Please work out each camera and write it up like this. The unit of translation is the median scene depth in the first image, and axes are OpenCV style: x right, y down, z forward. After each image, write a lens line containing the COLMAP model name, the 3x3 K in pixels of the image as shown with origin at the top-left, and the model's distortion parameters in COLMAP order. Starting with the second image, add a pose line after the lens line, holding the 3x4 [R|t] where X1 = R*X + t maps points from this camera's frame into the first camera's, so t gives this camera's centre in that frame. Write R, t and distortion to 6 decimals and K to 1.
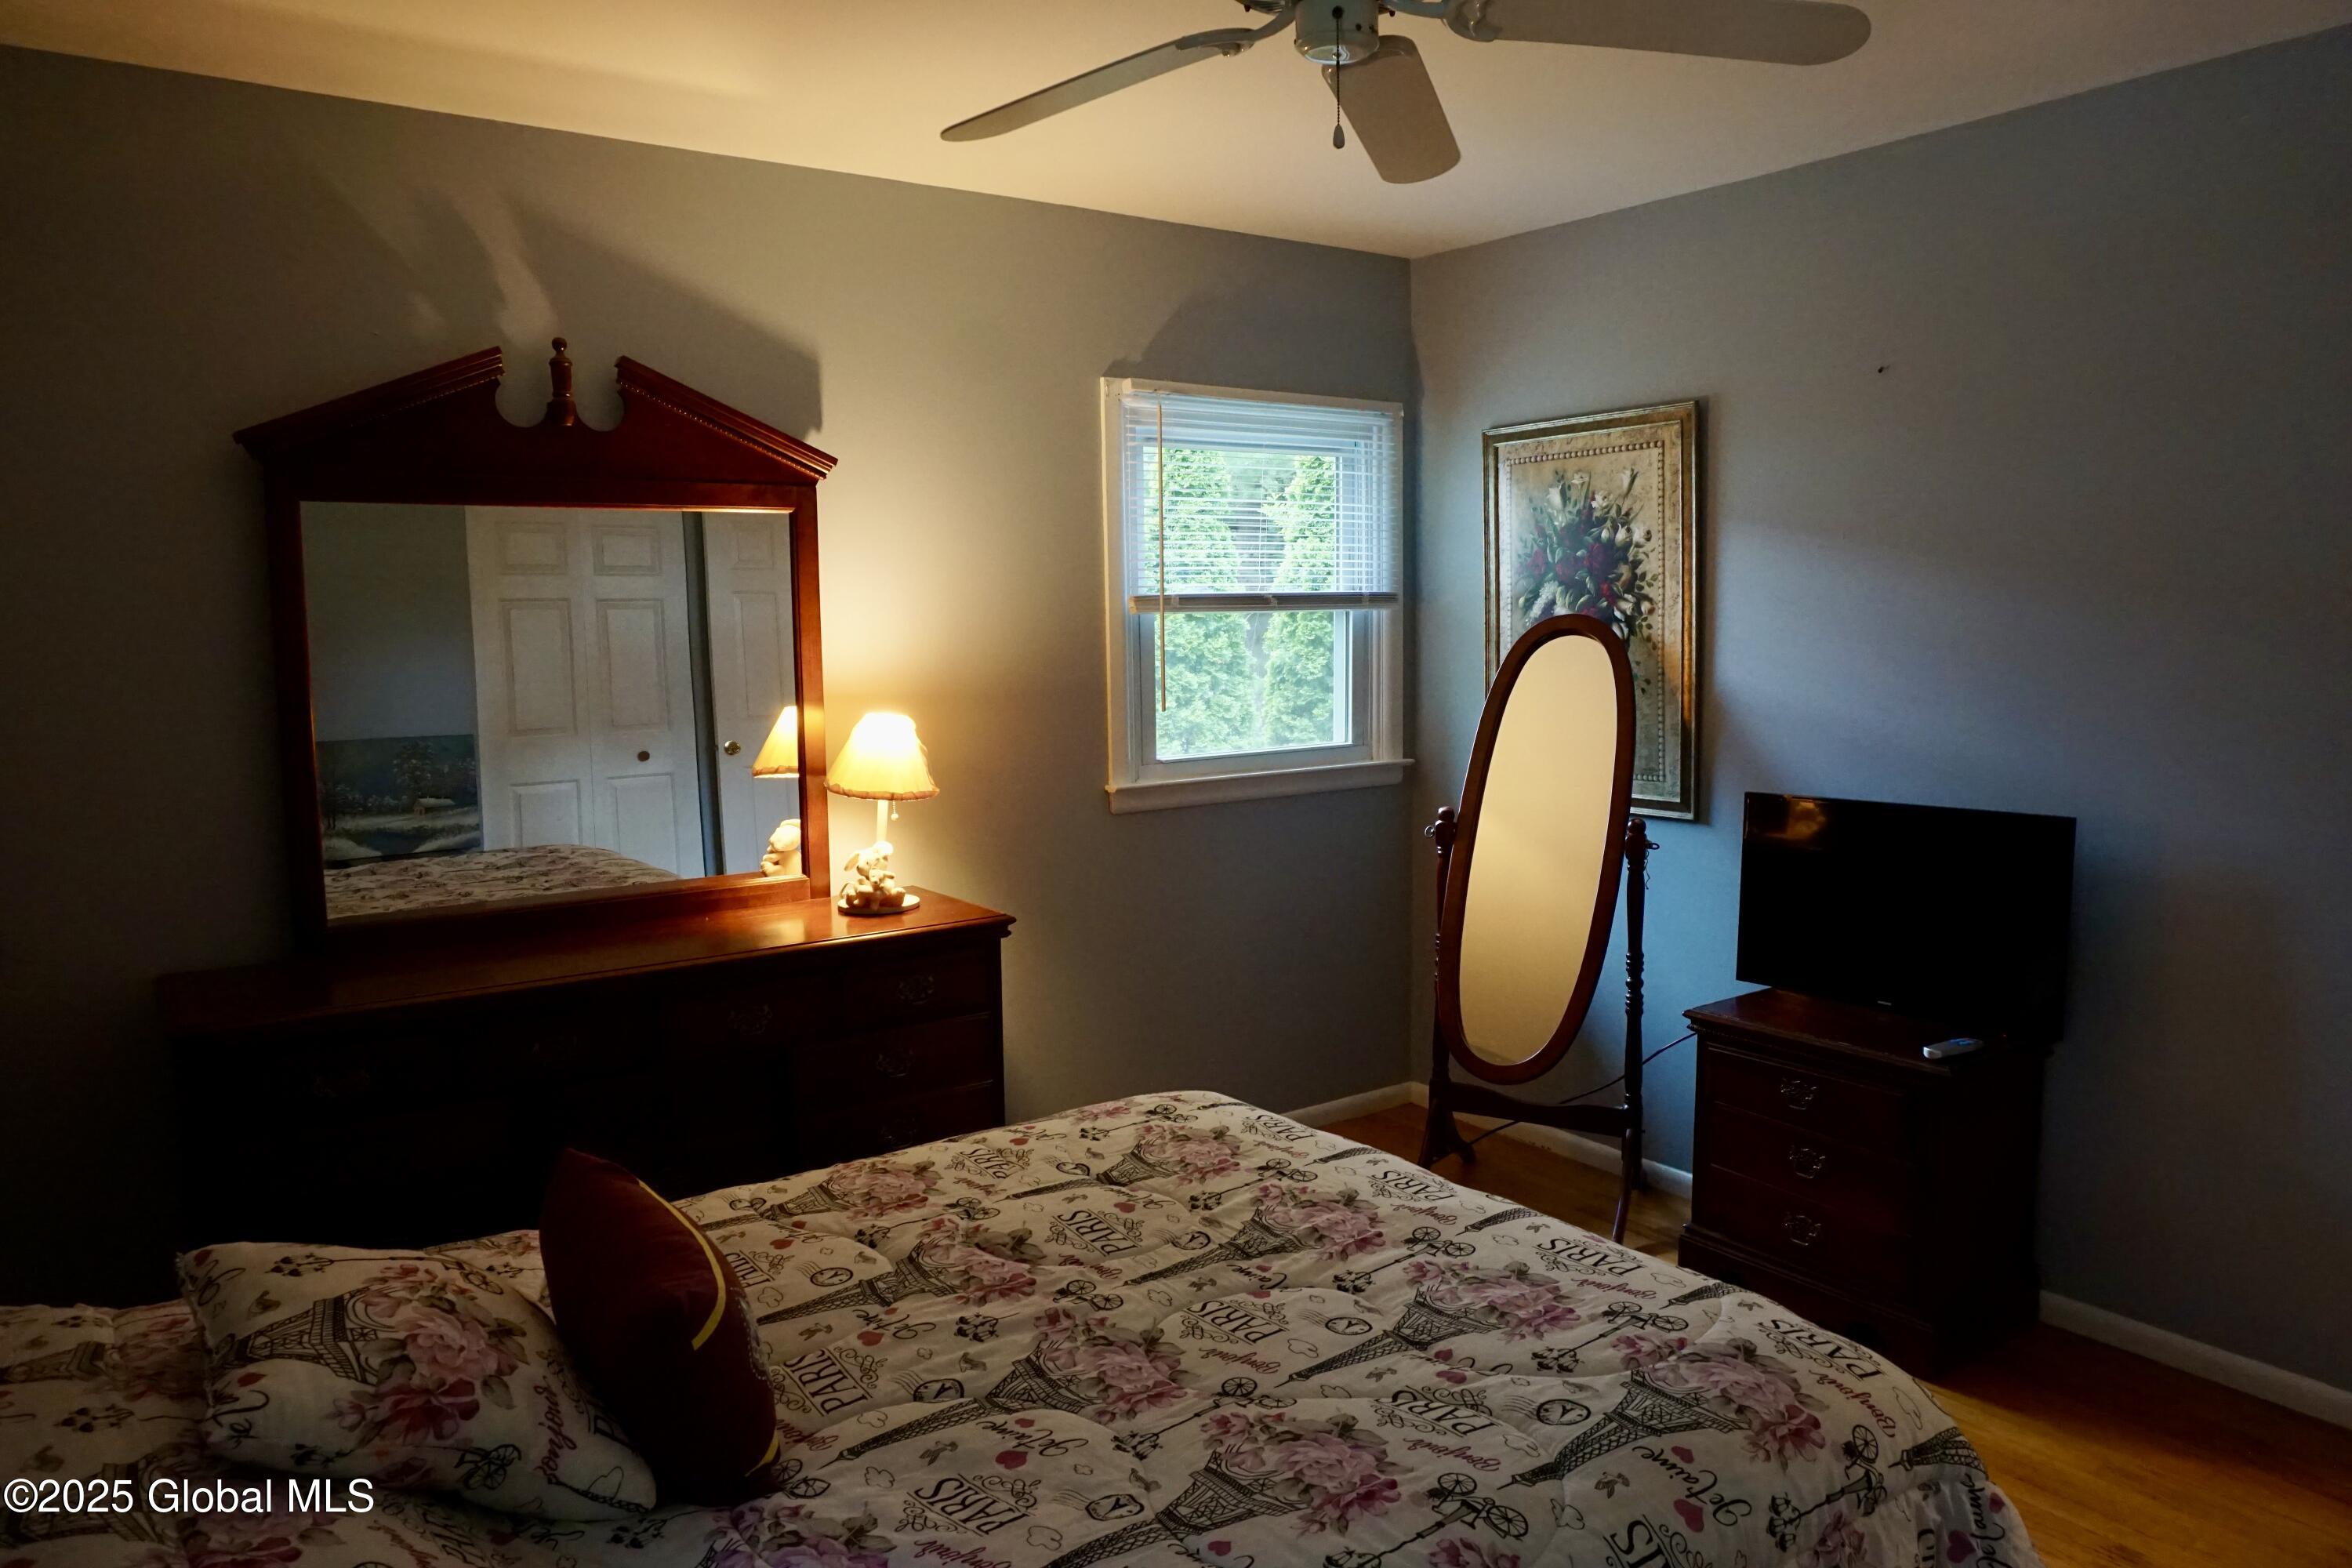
lens RADIAL K [[1611.5, 0, 1175.3], [0, 1611.5, 763.6], [0, 0, 1]] dist [-0.034889, 0.020196]
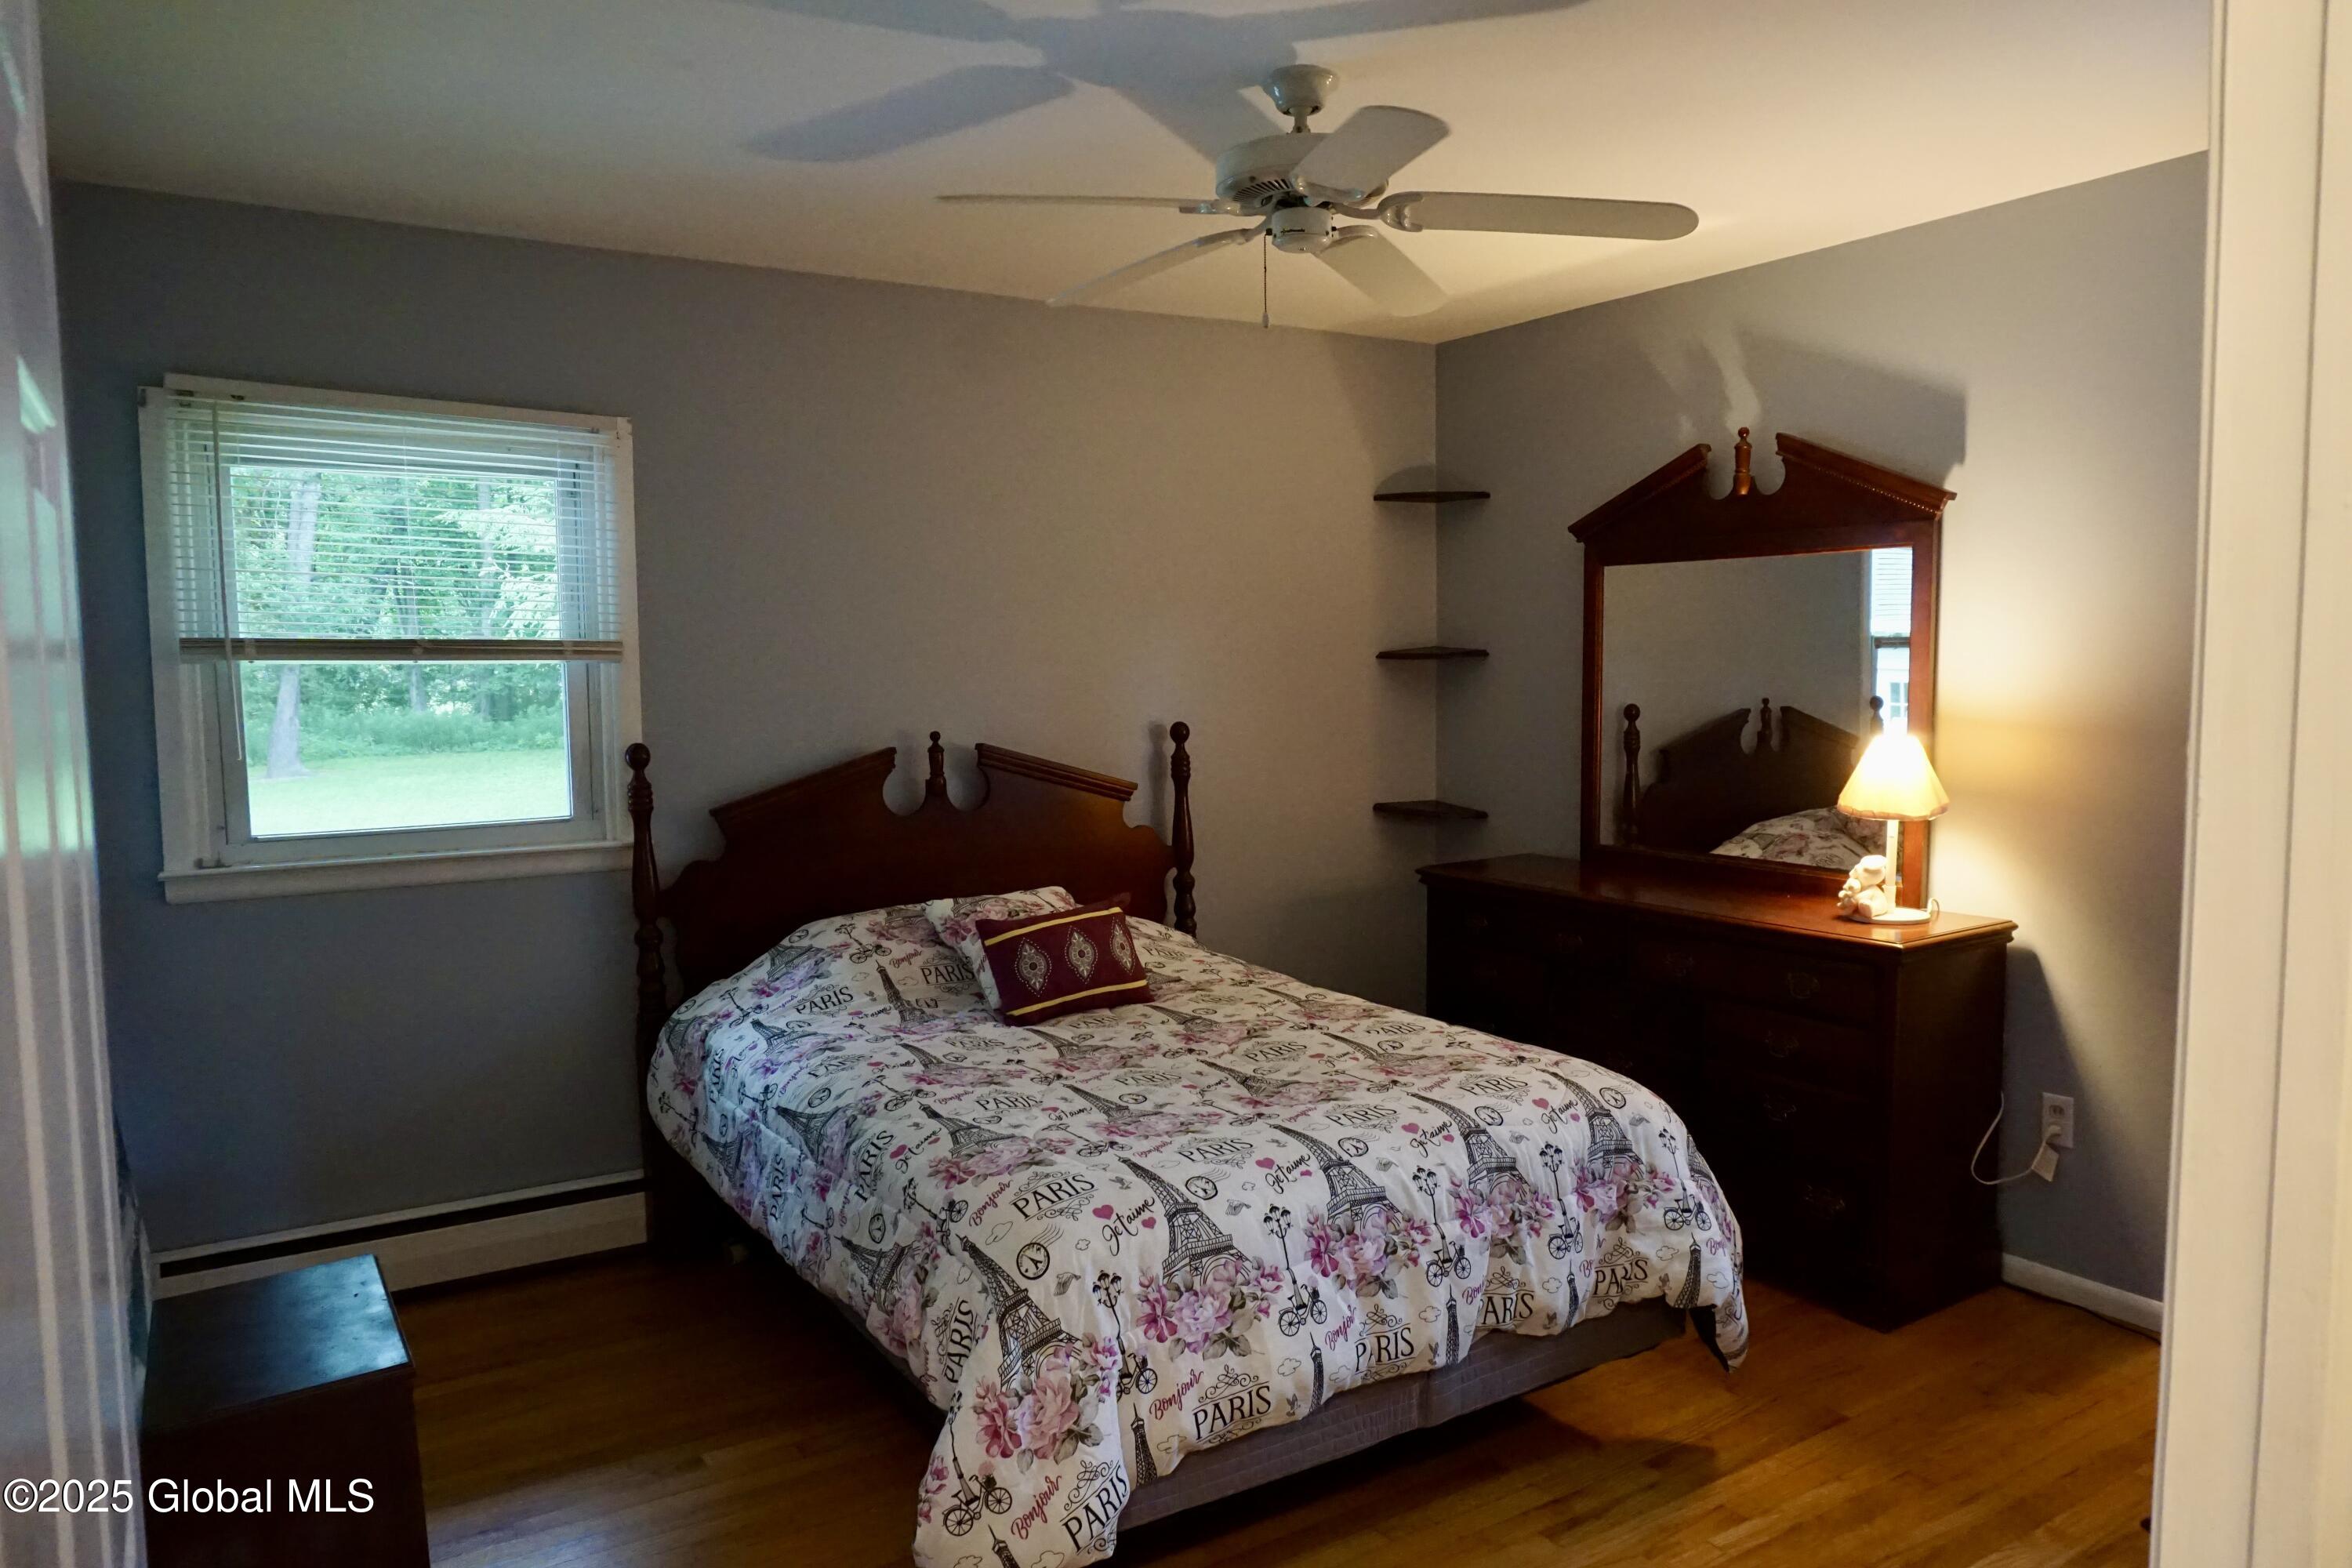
lens RADIAL K [[1611.5, 0, 1176.8], [0, 1611.5, 791.8], [0, 0, 1]] dist [-0.034889, 0.020196]
pose [[-0.074498, 0.102145, -0.991976, 1.302414], [-0.087422, 0.990242, 0.108531, -0.099638], [0.993382, 0.094806, -0.064841, 0.880588]]
